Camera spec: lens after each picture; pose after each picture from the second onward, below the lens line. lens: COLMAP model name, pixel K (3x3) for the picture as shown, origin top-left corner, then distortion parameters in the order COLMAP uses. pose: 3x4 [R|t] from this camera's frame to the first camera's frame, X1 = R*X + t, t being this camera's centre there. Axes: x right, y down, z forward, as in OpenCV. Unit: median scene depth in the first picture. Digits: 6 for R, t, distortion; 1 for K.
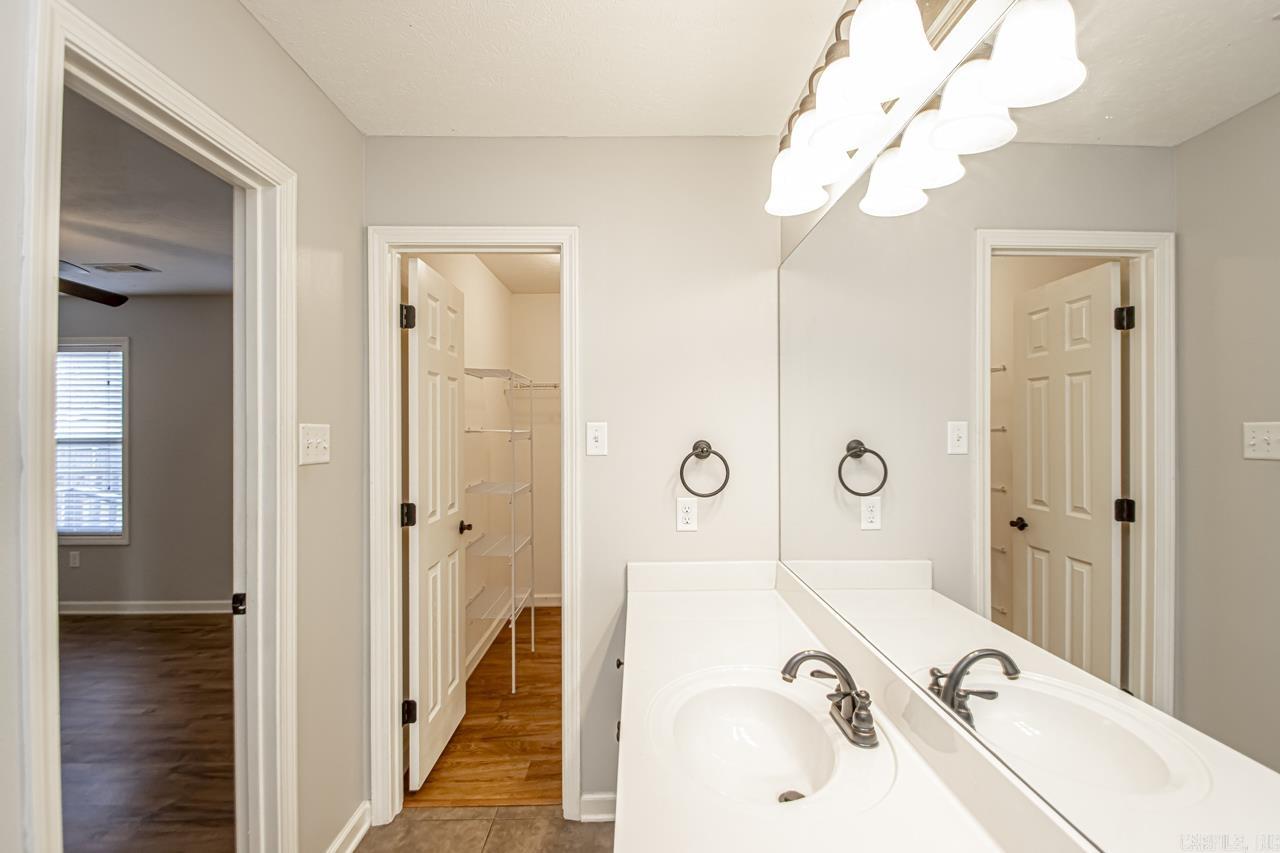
lens RADIAL K [[583.6, 0, 638.4], [0, 583.6, 413.9], [0, 0, 1]] dist [0.009569, -0.011570]
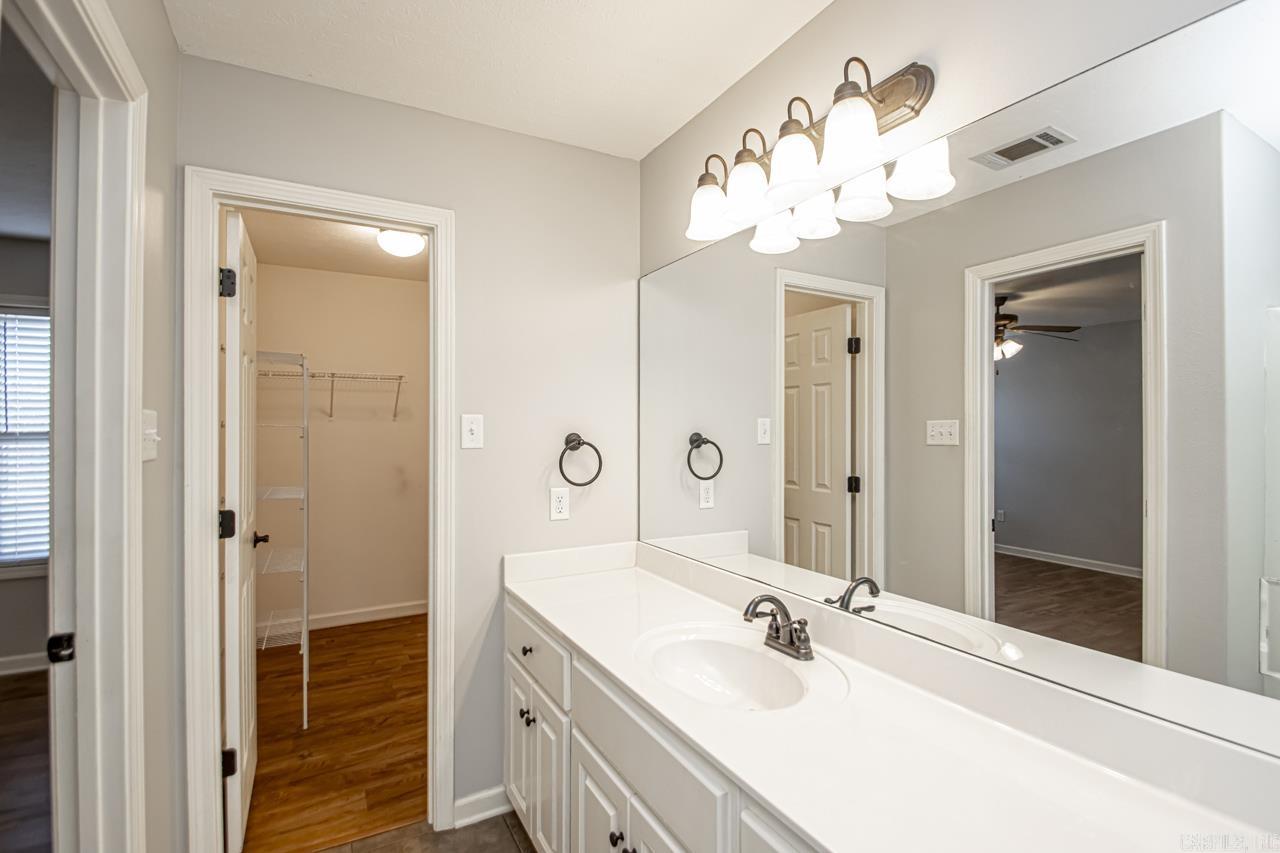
lens RADIAL K [[583.6, 0, 653.6], [0, 583.6, 409.4], [0, 0, 1]] dist [0.009569, -0.011570]
pose [[0.885339, 0.019305, 0.464545, -0.255006], [-0.016310, 0.999812, -0.010464, 0.010983], [-0.464660, 0.001688, 0.885488, -0.005137]]
